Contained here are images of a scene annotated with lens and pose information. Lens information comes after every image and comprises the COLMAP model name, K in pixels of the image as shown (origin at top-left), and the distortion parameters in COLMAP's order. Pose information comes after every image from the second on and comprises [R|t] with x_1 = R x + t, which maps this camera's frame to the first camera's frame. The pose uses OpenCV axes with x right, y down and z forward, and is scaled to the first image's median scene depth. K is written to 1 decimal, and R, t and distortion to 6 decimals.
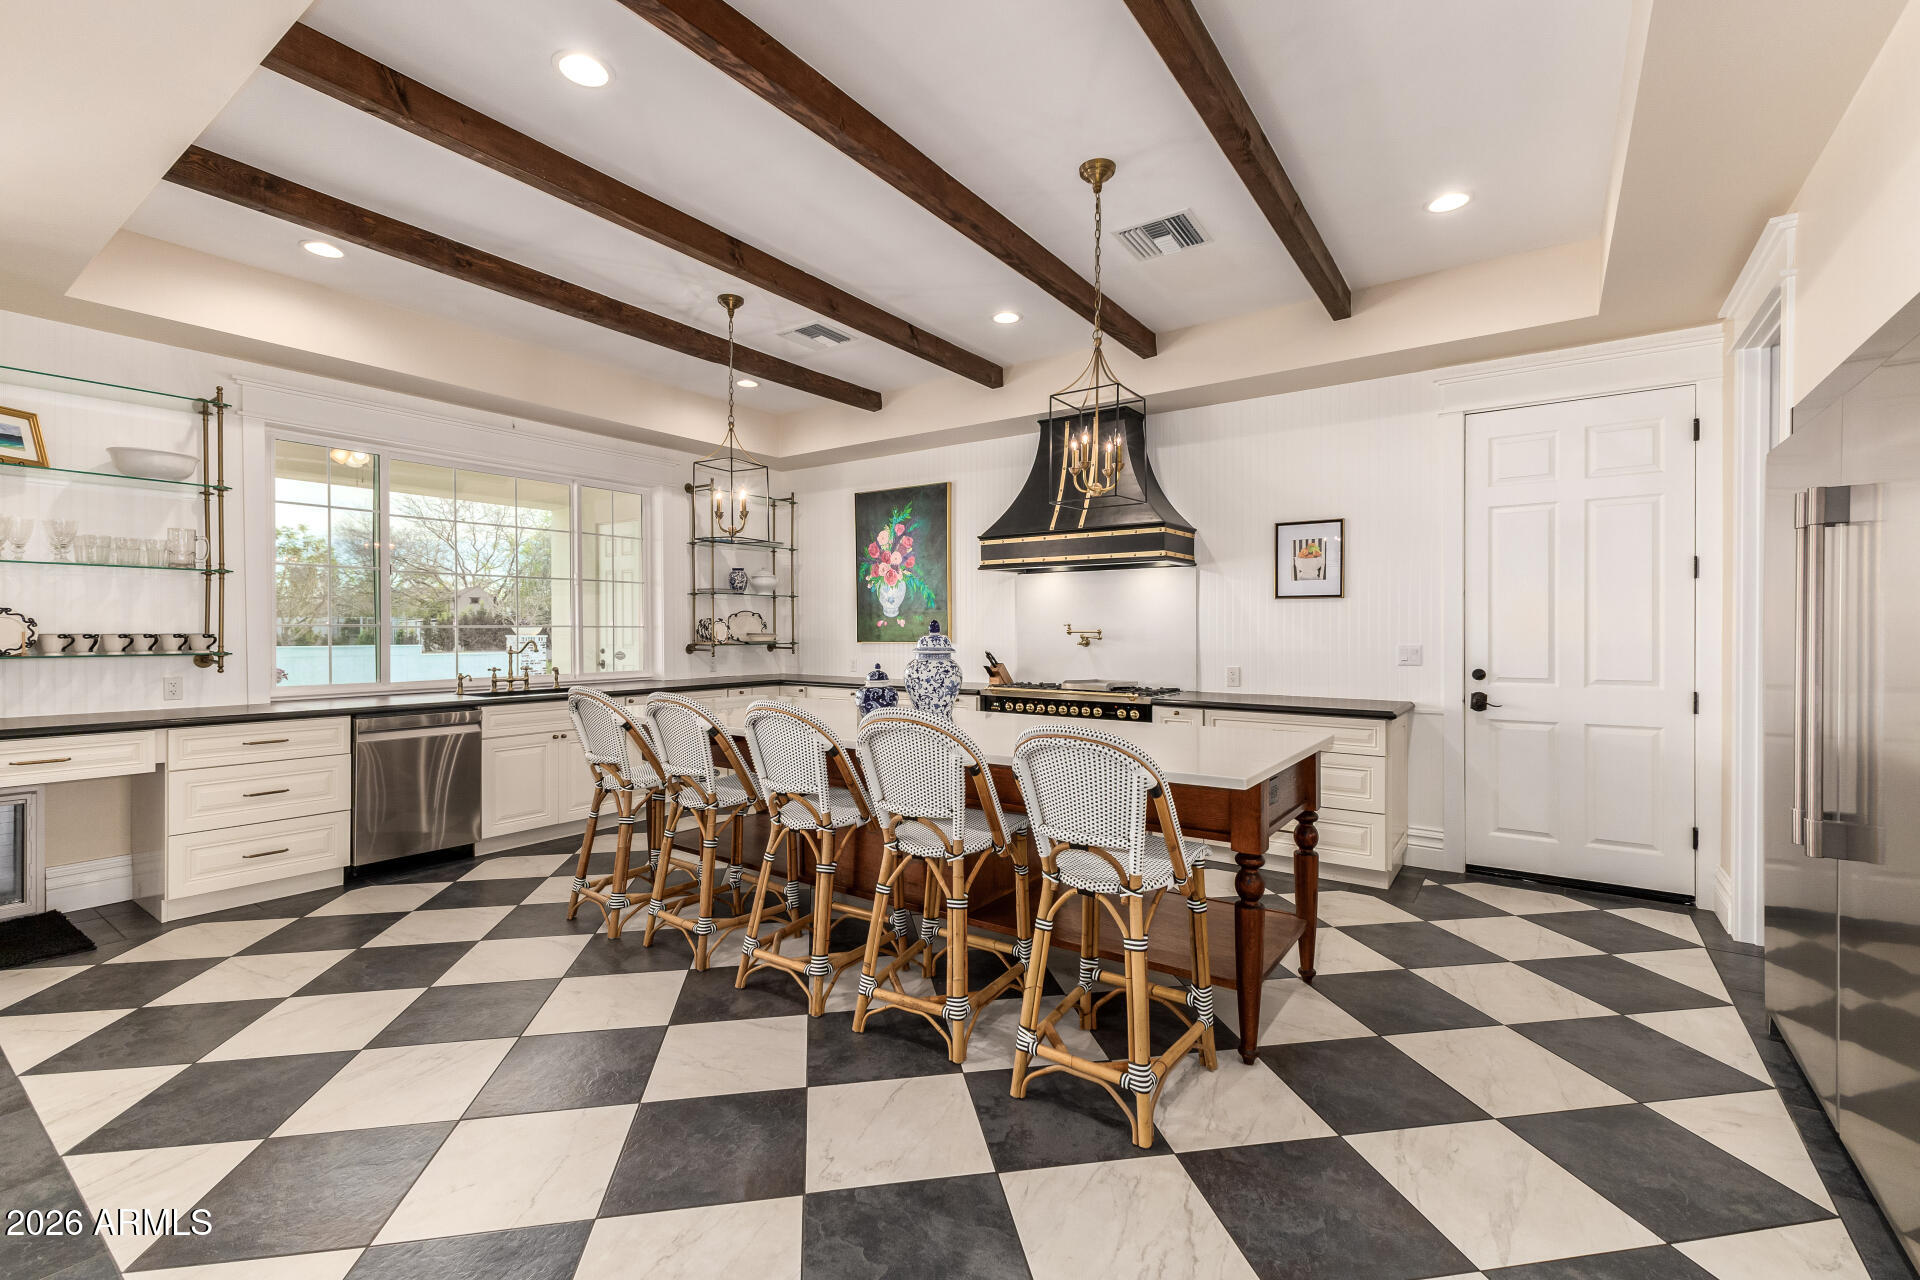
lens RADIAL K [[830.0, 0, 961.6], [0, 830.0, 636.3], [0, 0, 1]] dist [0.013500, -0.003988]
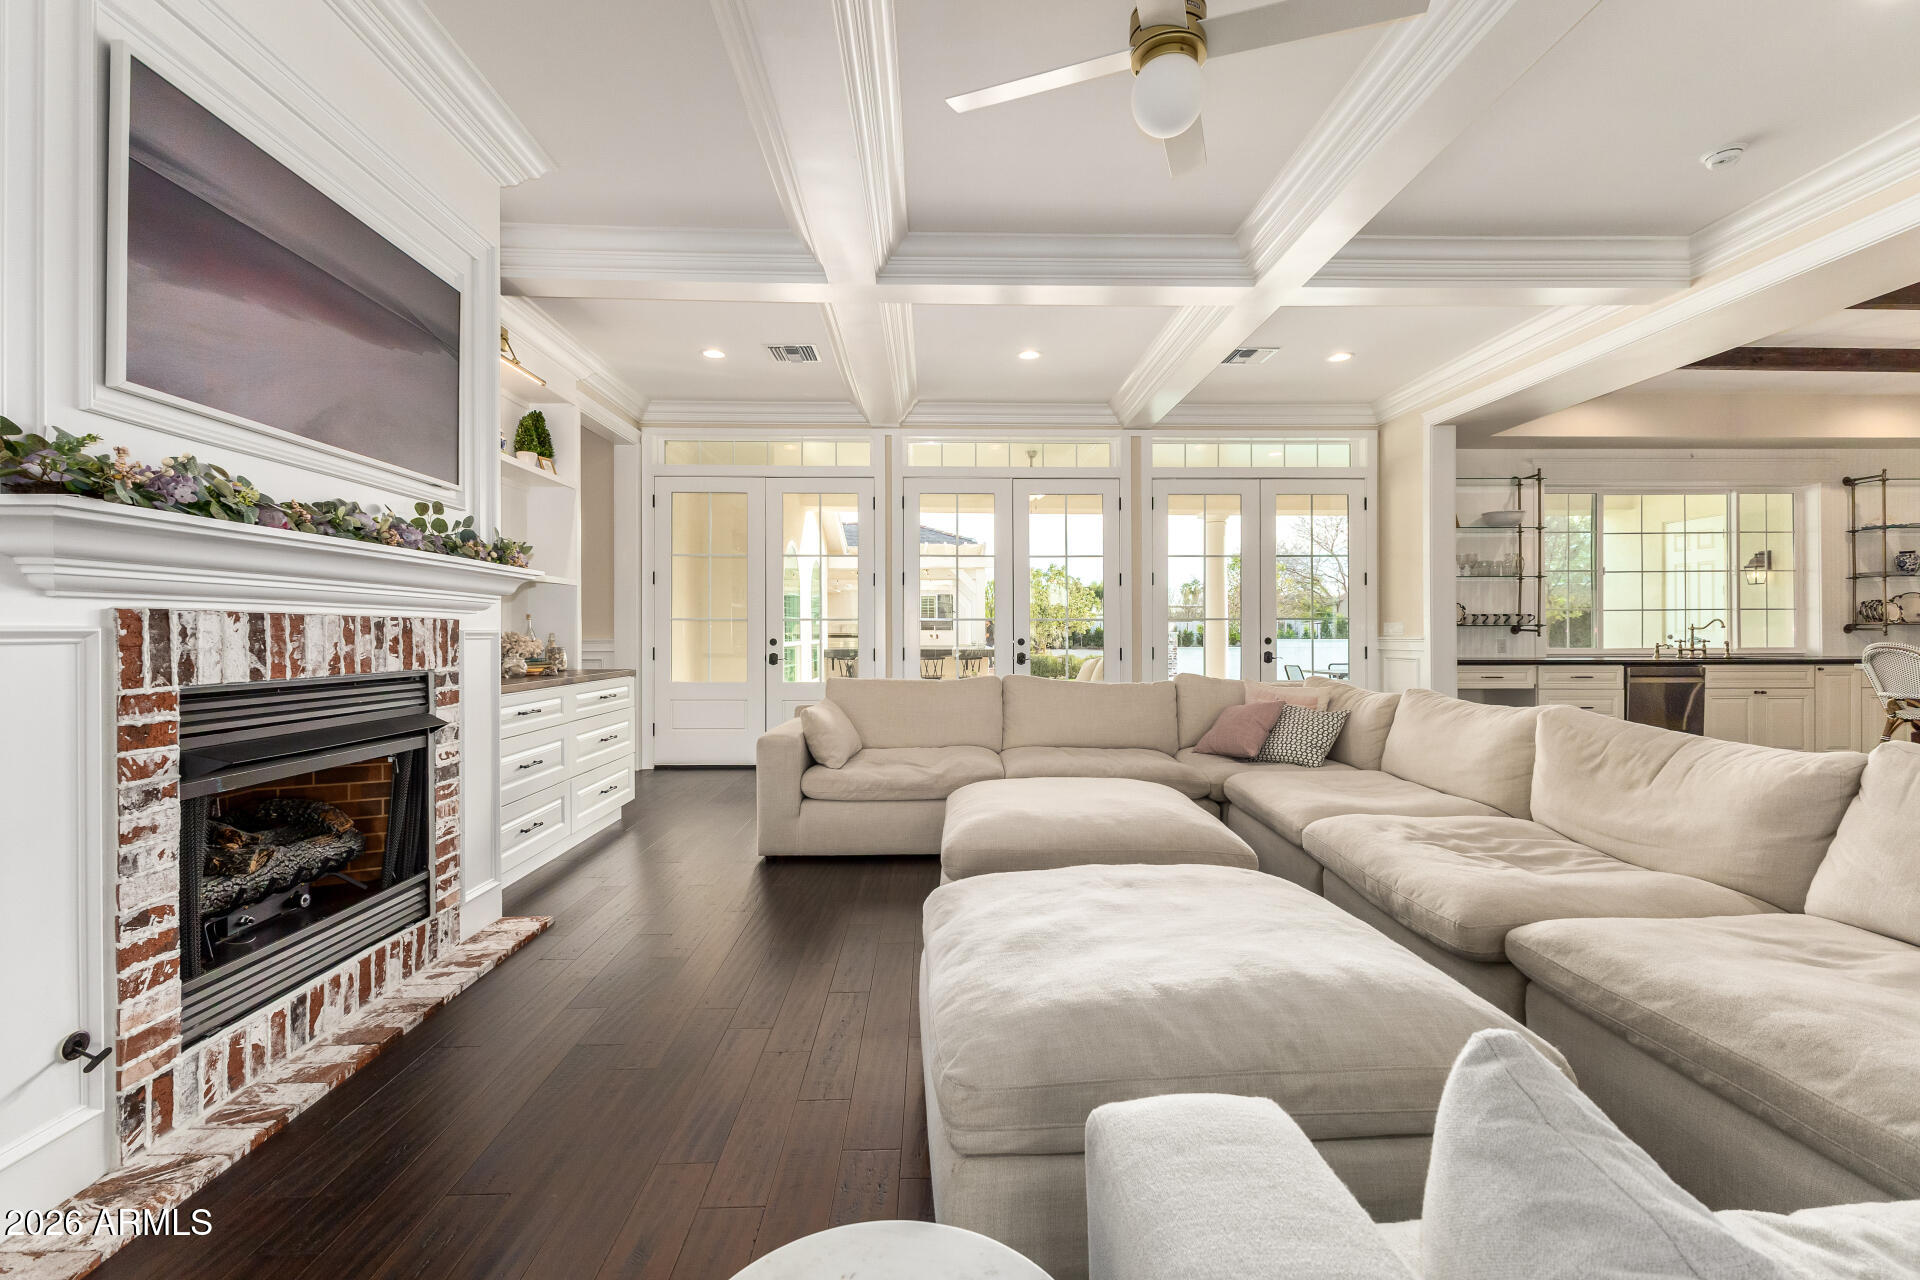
lens RADIAL K [[830.0, 0, 955.6], [0, 830.0, 633.7], [0, 0, 1]] dist [0.013500, -0.003988]
pose [[0.601268, -0.002497, -0.799044, -0.206624], [-0.002653, 0.999983, -0.005121, 0.041085], [0.799043, 0.005199, 0.601251, -0.804024]]
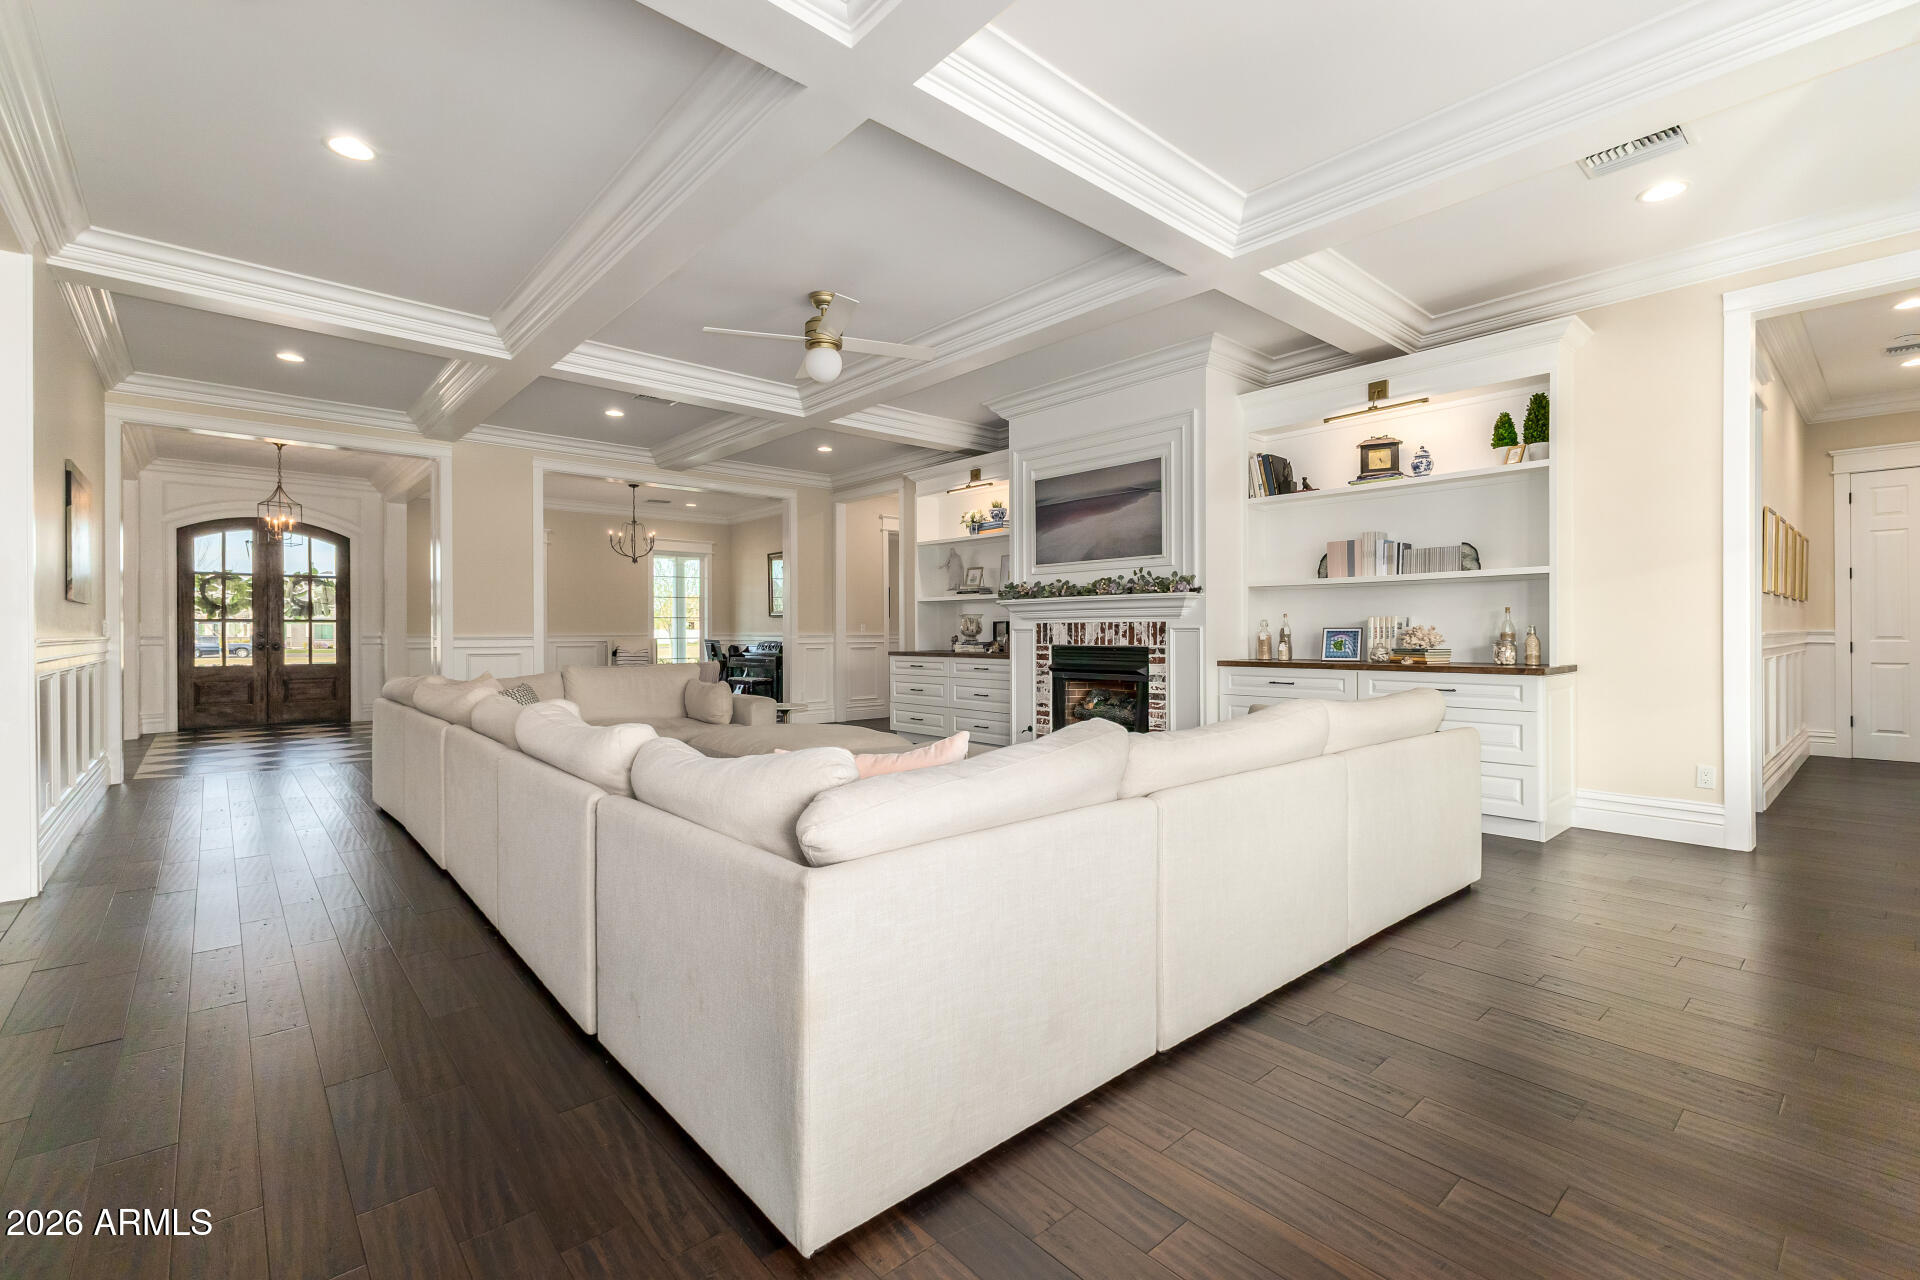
lens RADIAL K [[830.0, 0, 966.8], [0, 830.0, 632.5], [0, 0, 1]] dist [0.013500, -0.003988]
pose [[-0.976102, 0.004889, 0.217260, -0.886544], [0.007225, 0.999924, 0.009960, 0.030219], [-0.217194, 0.011292, -0.976063, 0.492916]]
